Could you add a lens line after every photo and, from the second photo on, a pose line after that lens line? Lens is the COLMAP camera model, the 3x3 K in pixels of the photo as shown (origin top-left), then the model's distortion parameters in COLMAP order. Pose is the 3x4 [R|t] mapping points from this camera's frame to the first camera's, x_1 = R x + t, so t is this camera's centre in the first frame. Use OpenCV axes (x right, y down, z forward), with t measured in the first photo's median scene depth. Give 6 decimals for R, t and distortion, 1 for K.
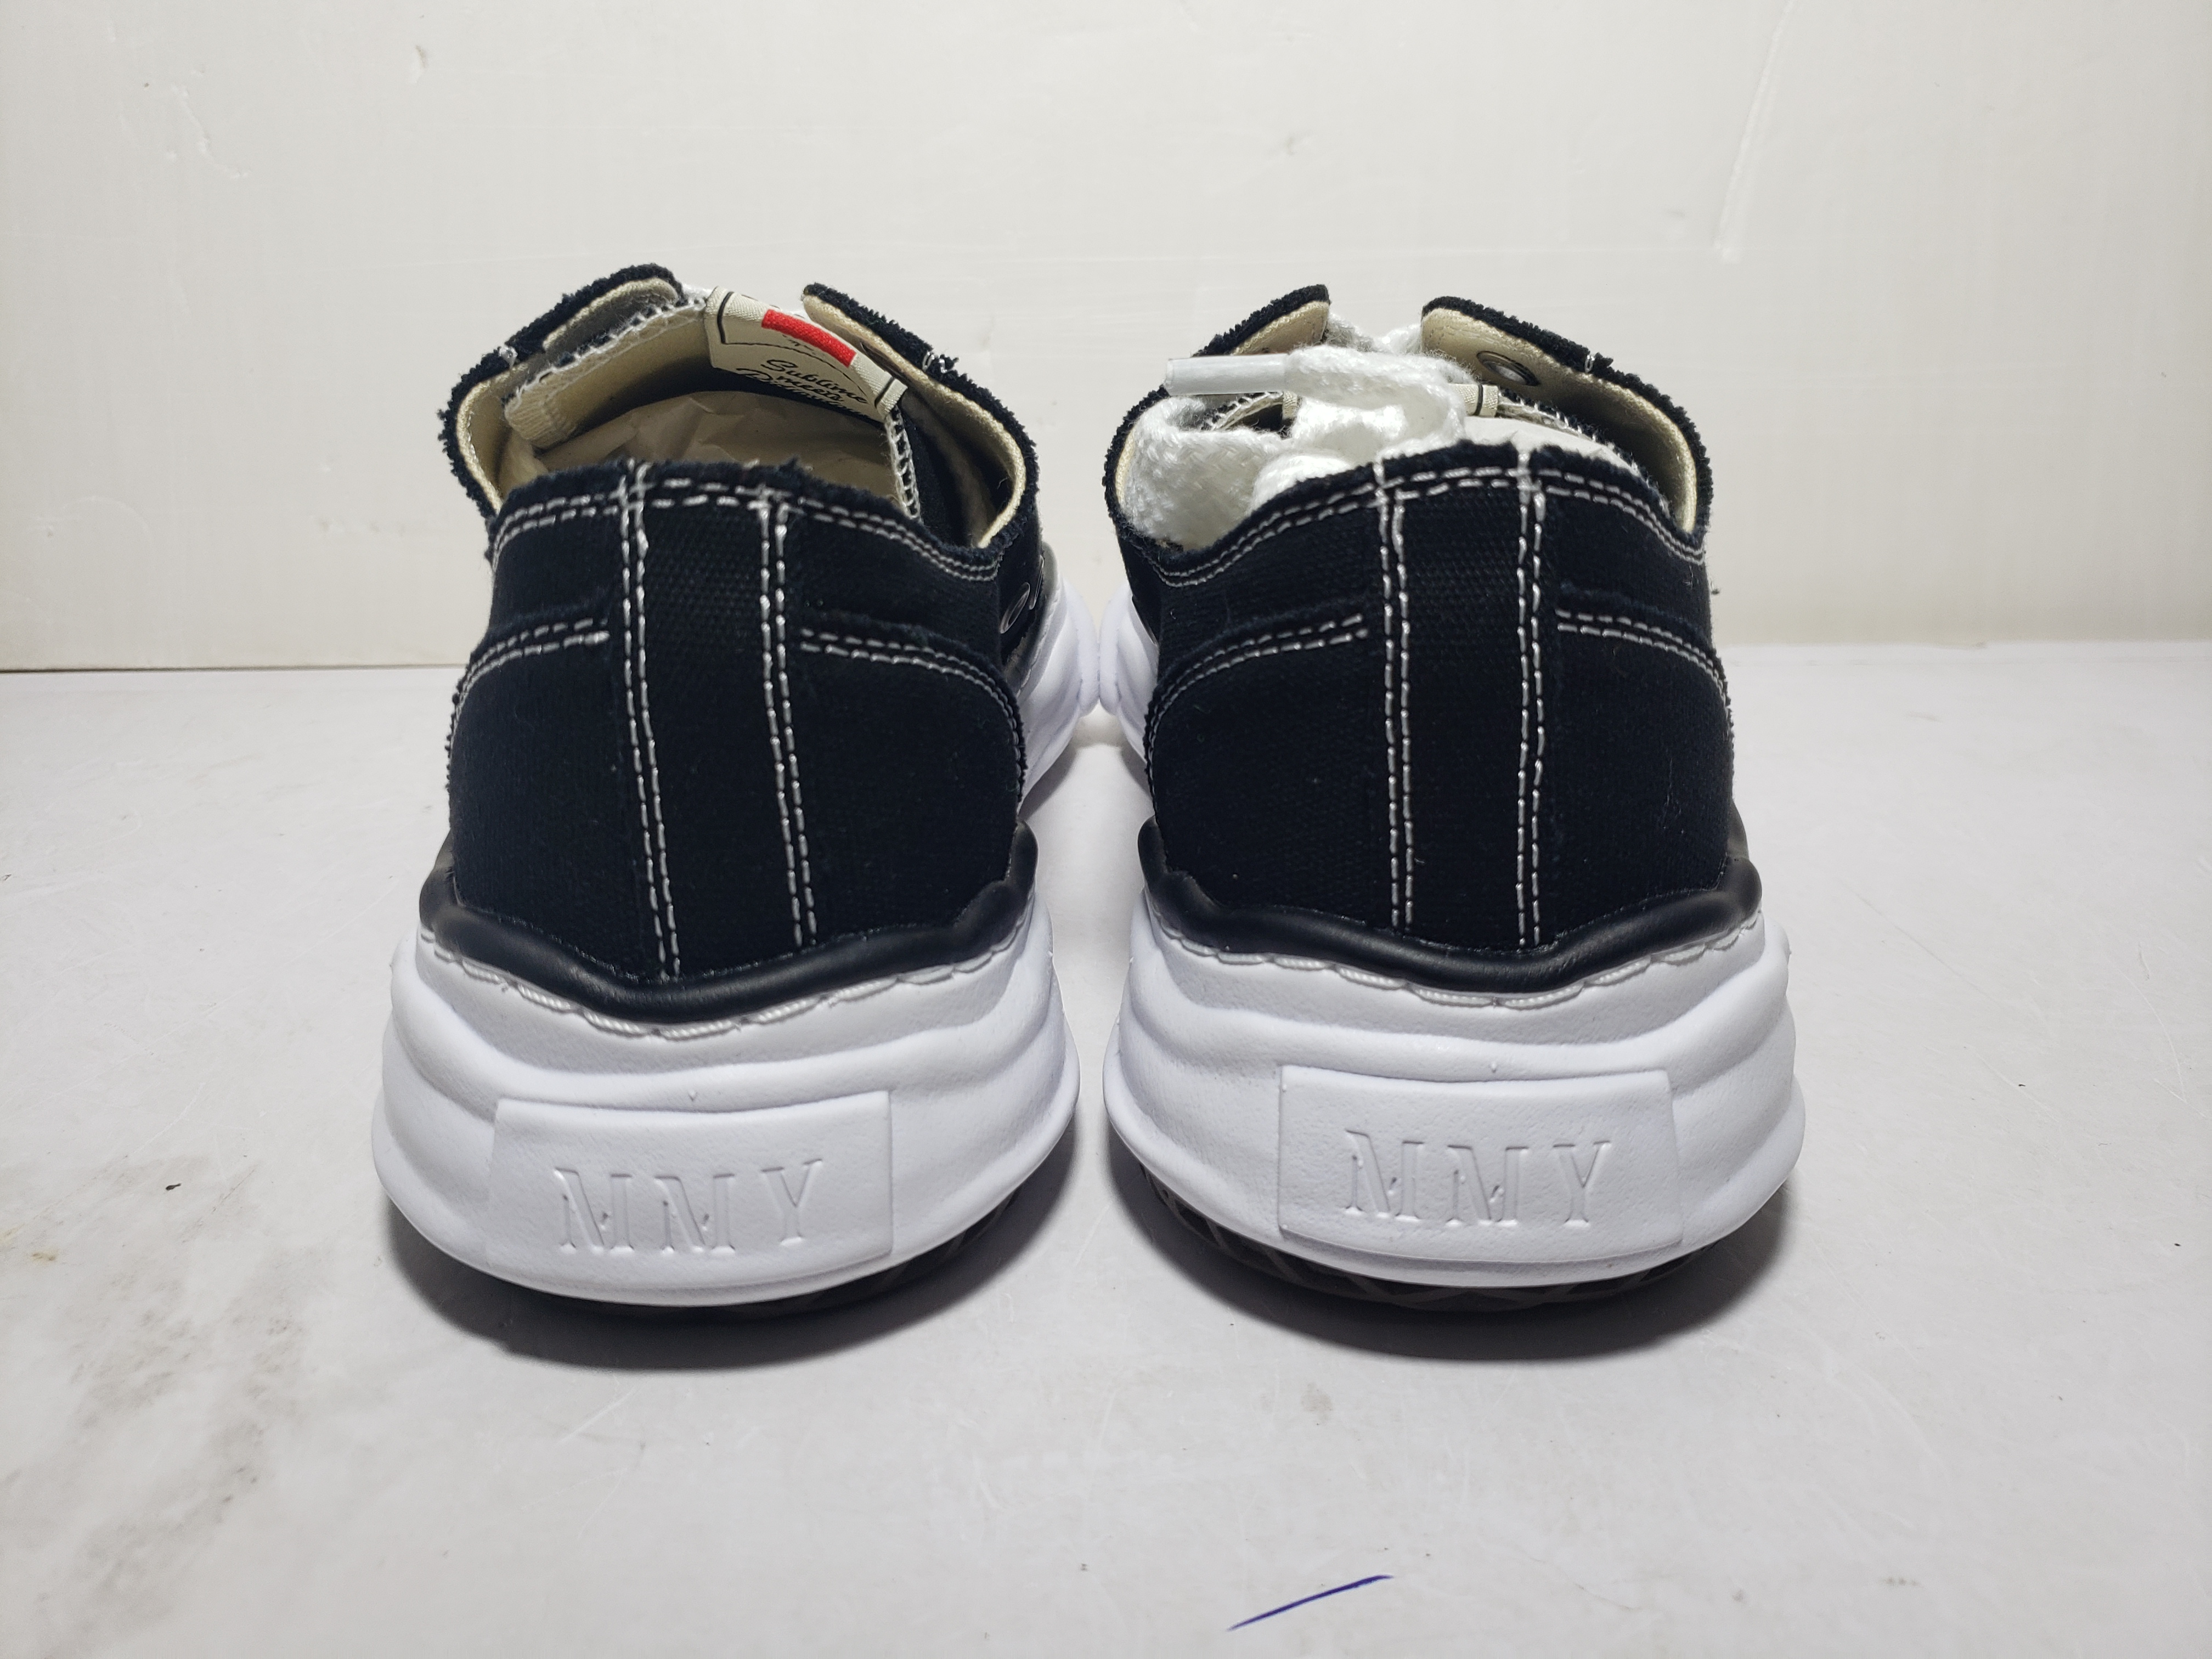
lens RADIAL K [[1862.2, 0, 1114.1], [0, 1862.2, 787.6], [0, 0, 1]] dist [-0.069042, 0.122752]
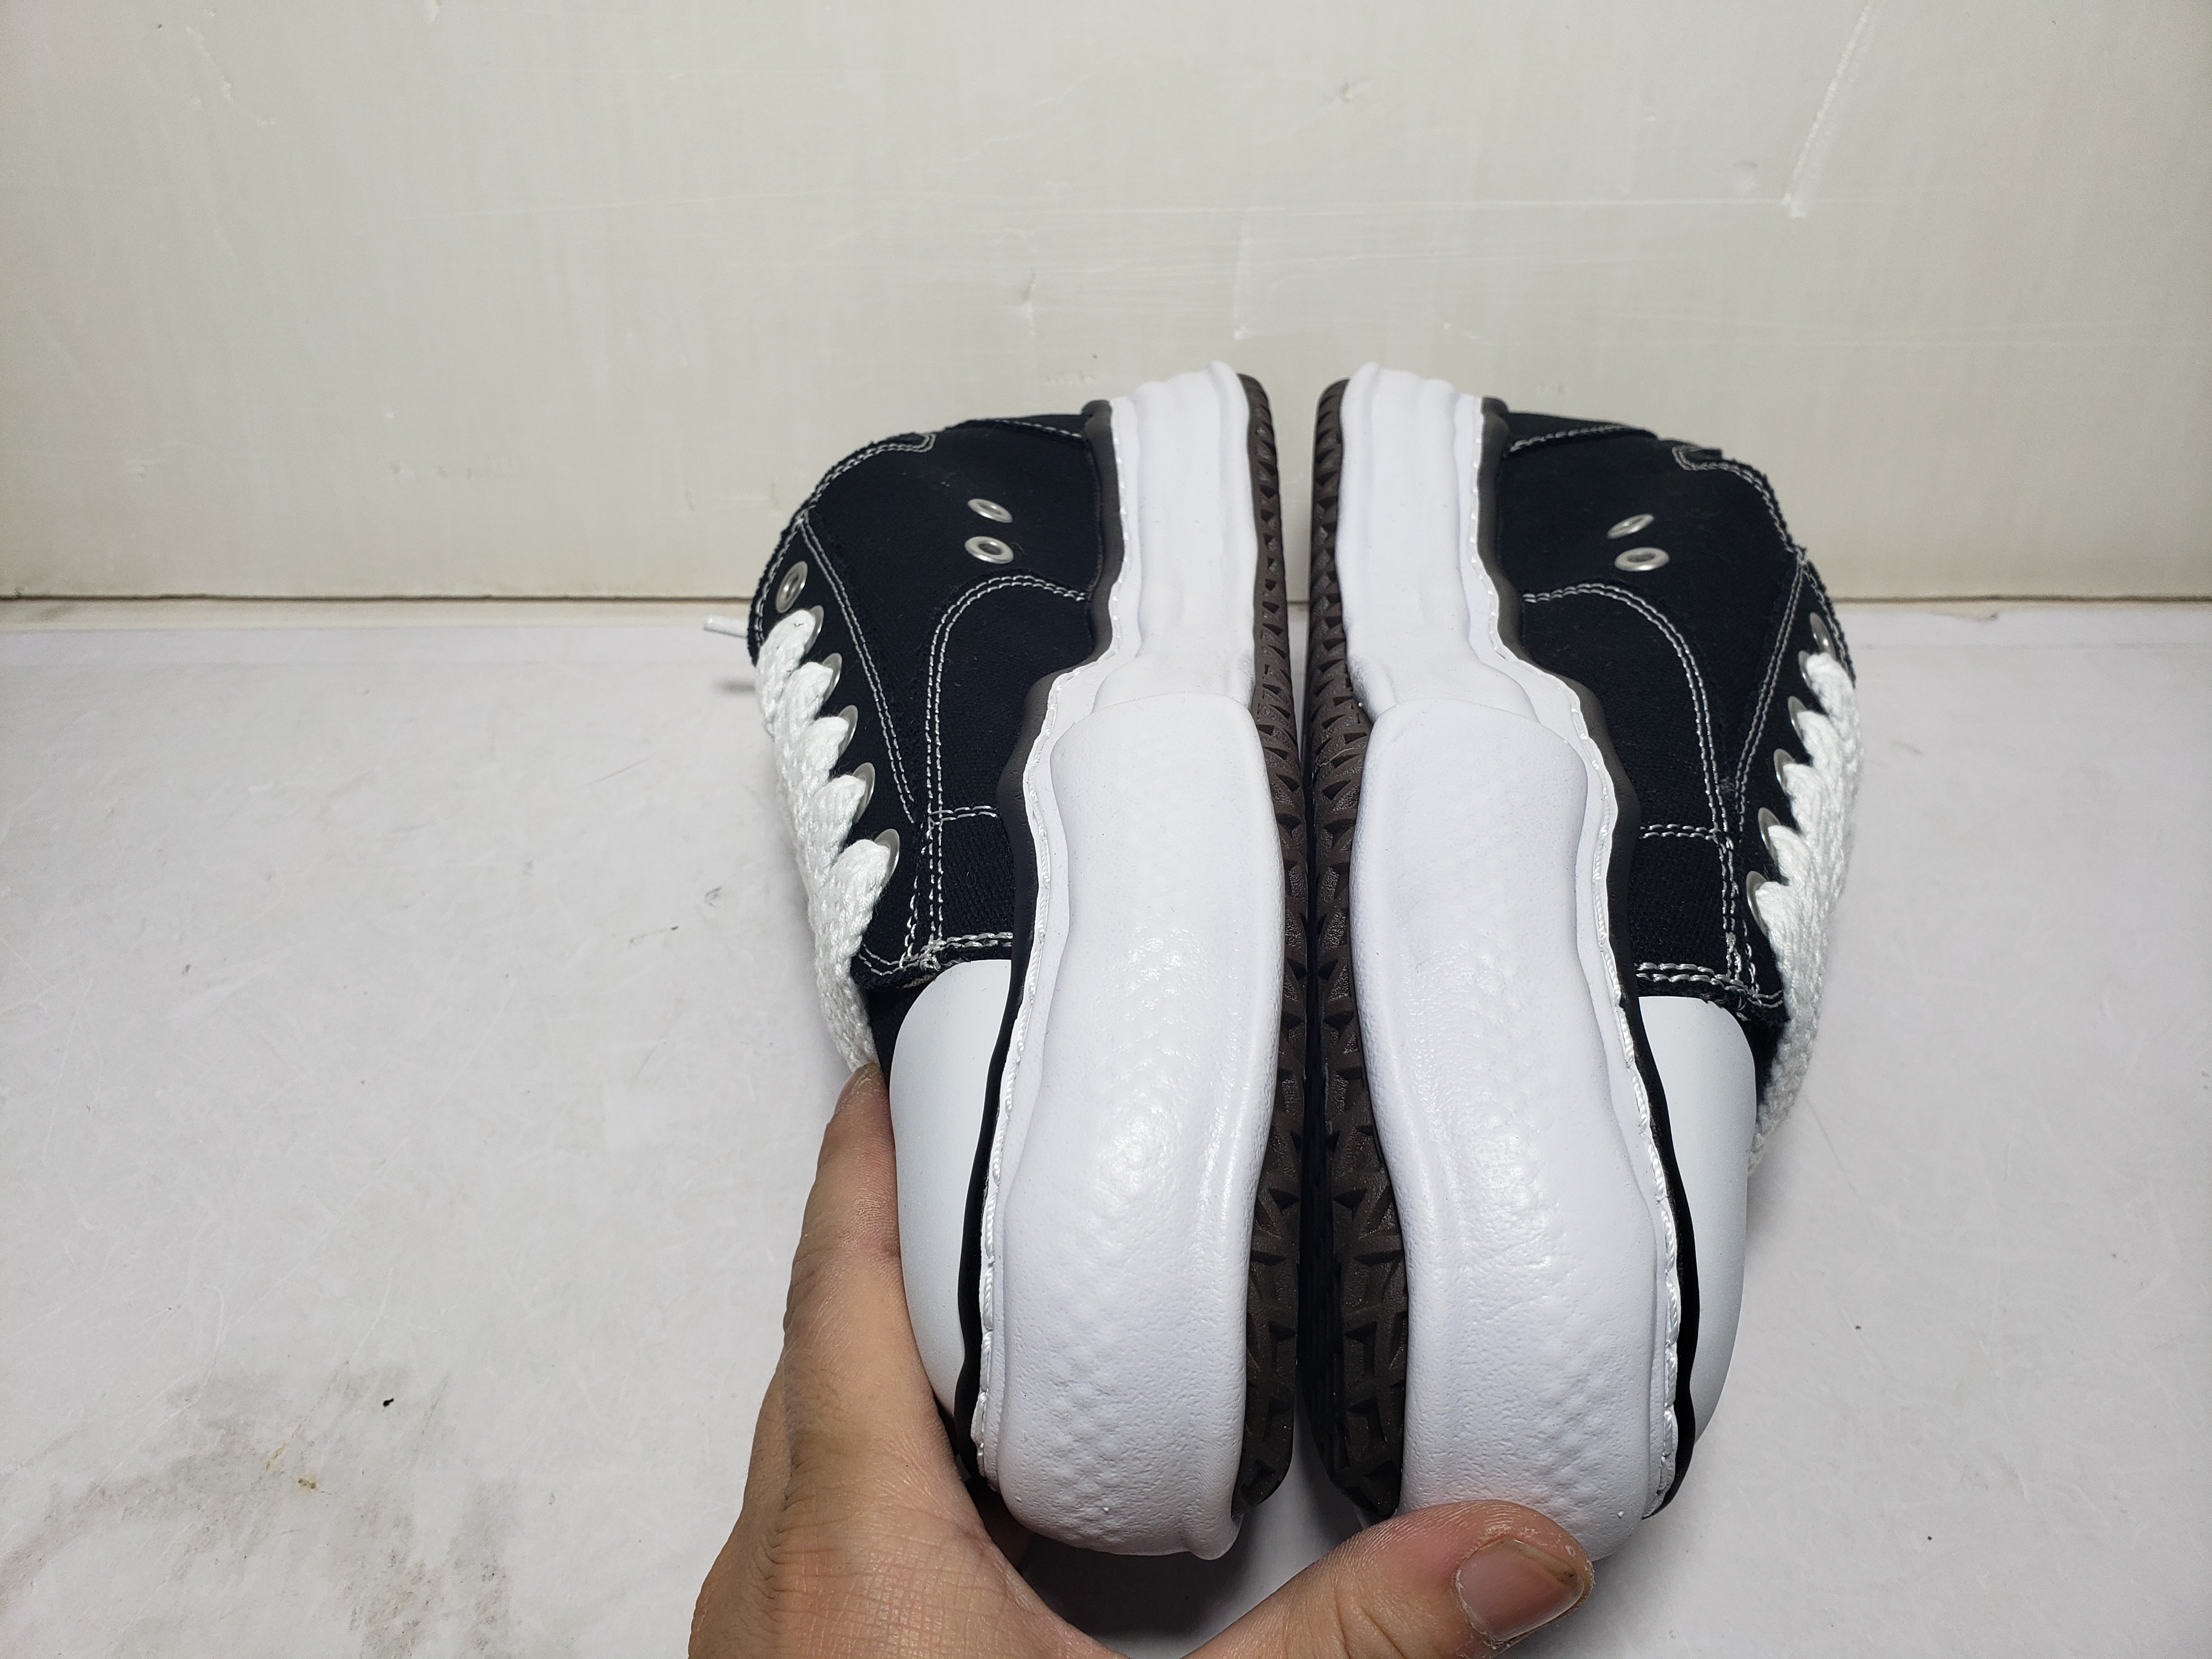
lens RADIAL K [[1862.2, 0, 1096.8], [0, 1862.2, 830.9], [0, 0, 1]] dist [-0.069042, 0.122752]
pose [[0.998708, 0.027026, -0.043044, 0.038830], [-0.010115, 0.935651, 0.352783, -0.666395], [0.049808, -0.351892, 0.934715, -0.058106]]
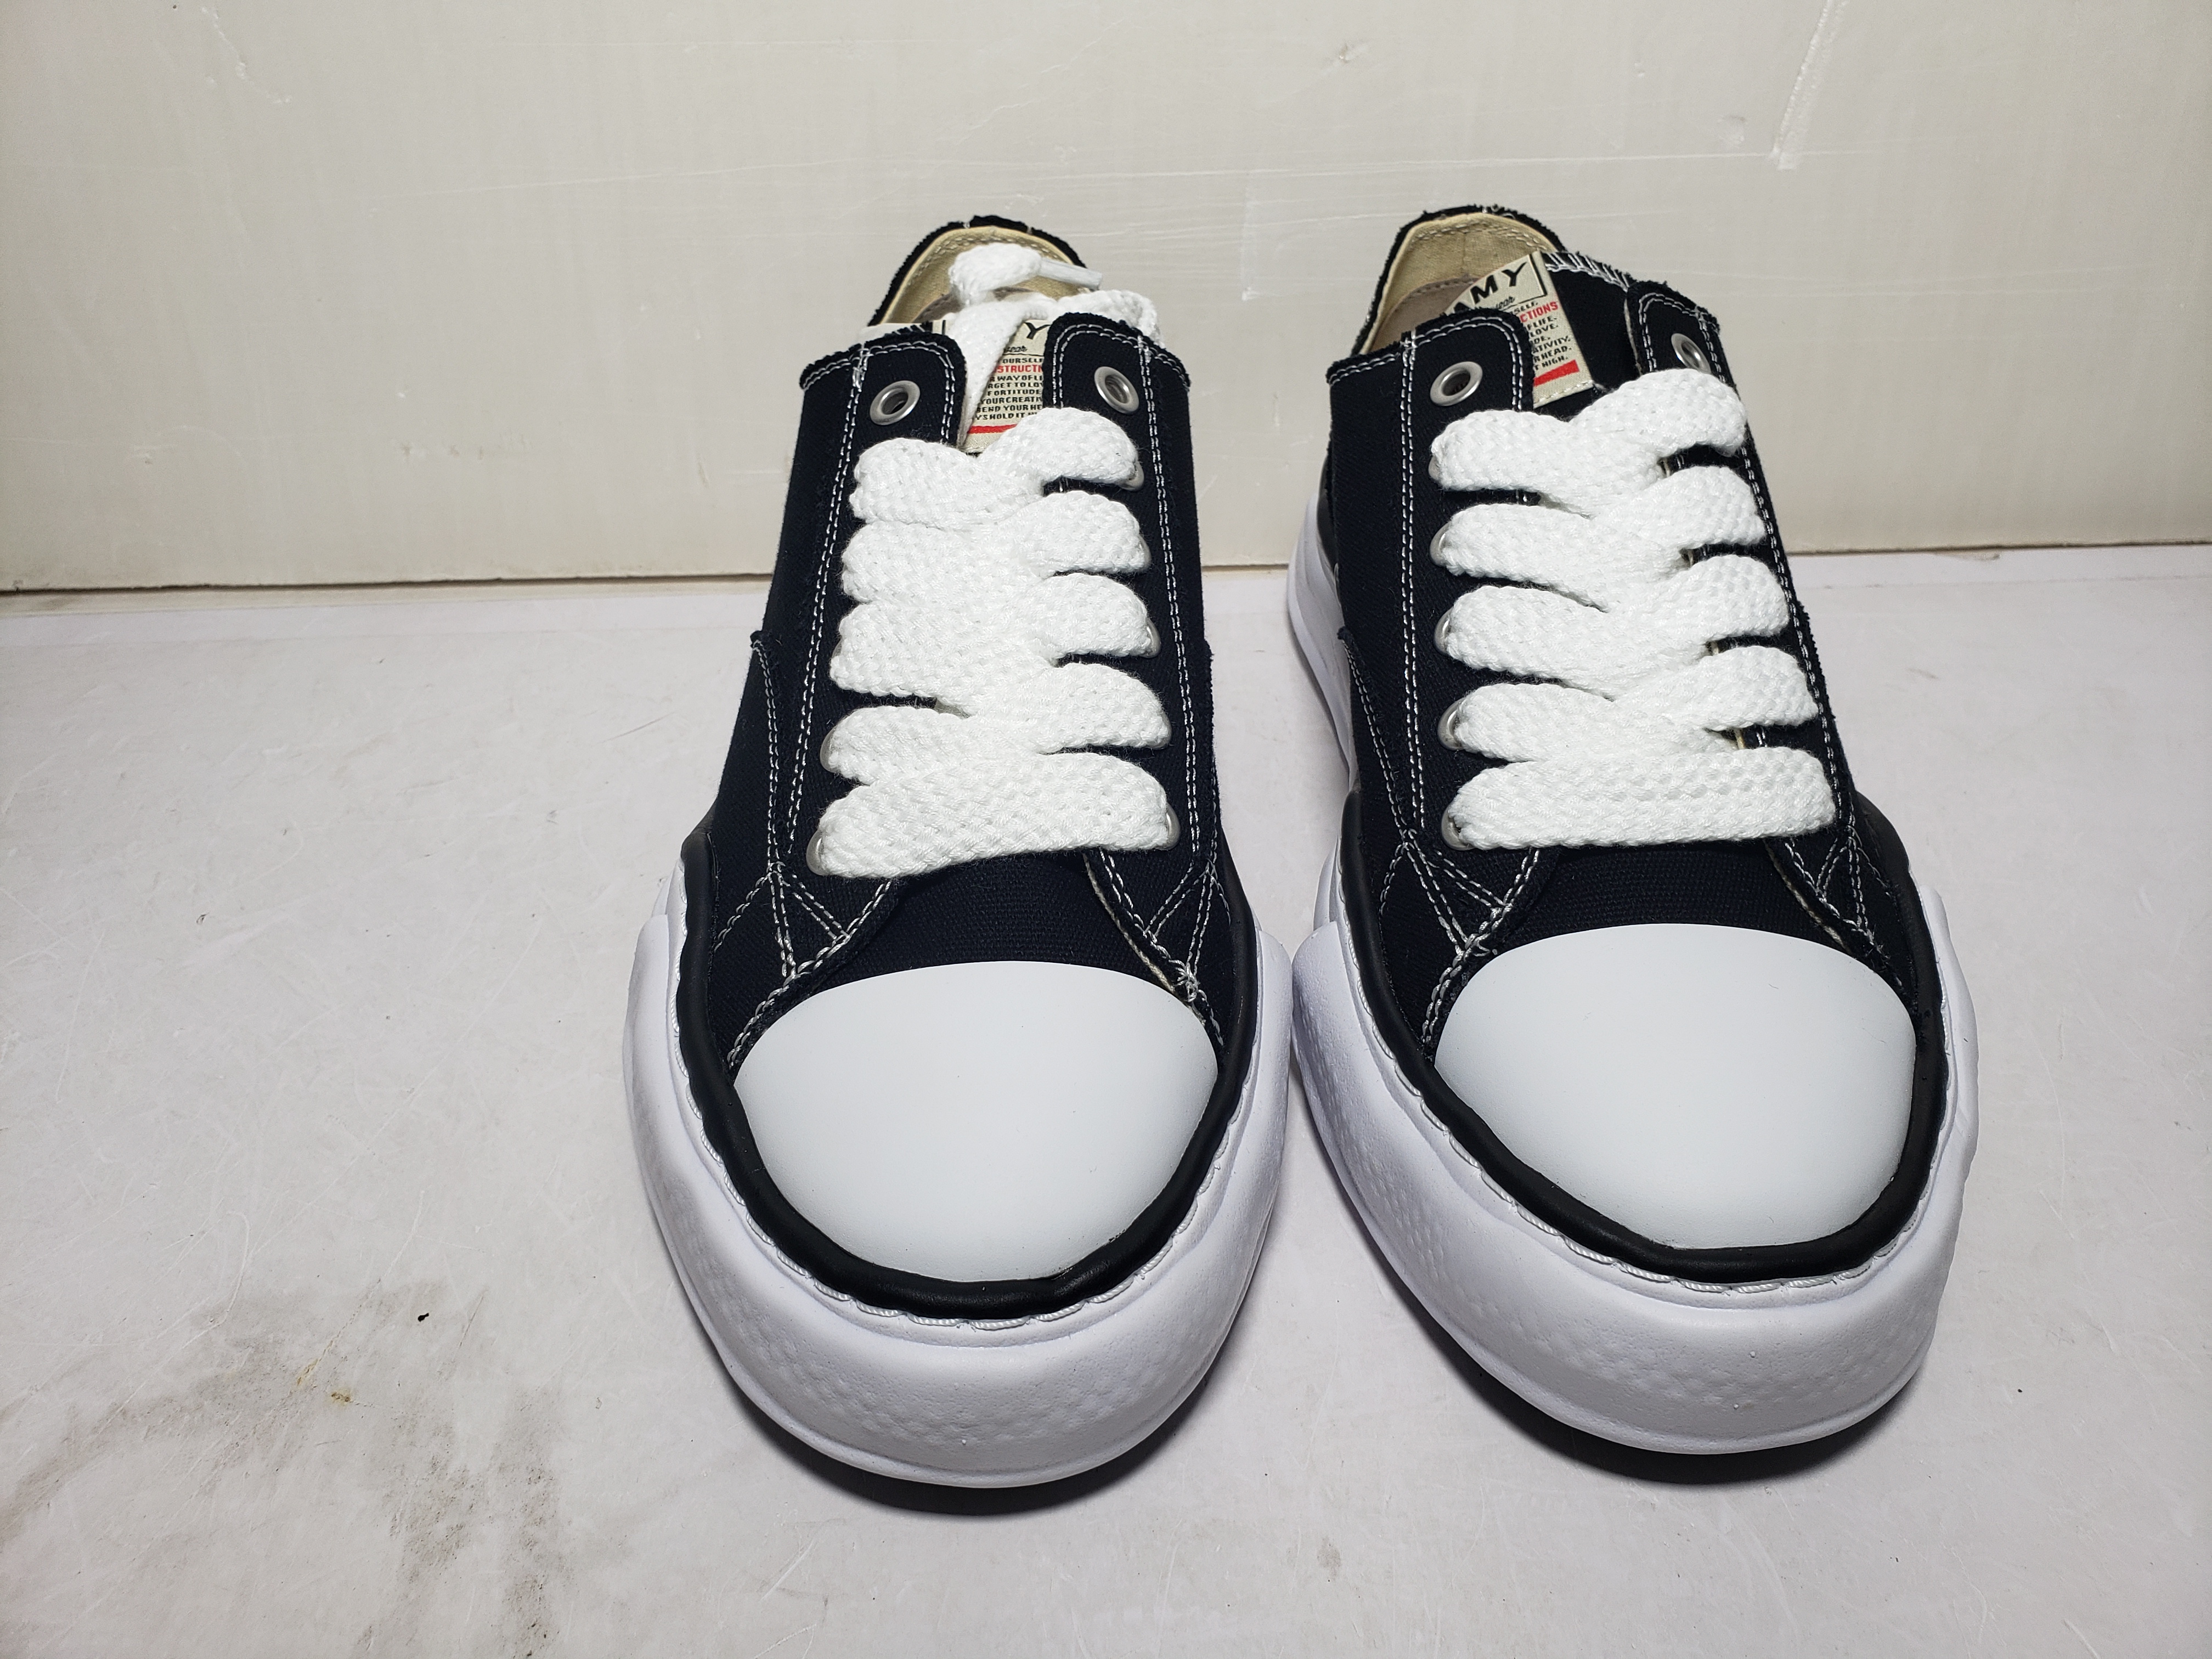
lens RADIAL K [[1862.2, 0, 1119.2], [0, 1862.2, 810.9], [0, 0, 1]] dist [-0.069042, 0.122752]
pose [[0.999821, -0.002144, -0.018811, -0.013182], [0.007407, 0.958672, 0.284417, -0.495396], [0.017424, -0.284505, 0.958516, -0.103445]]
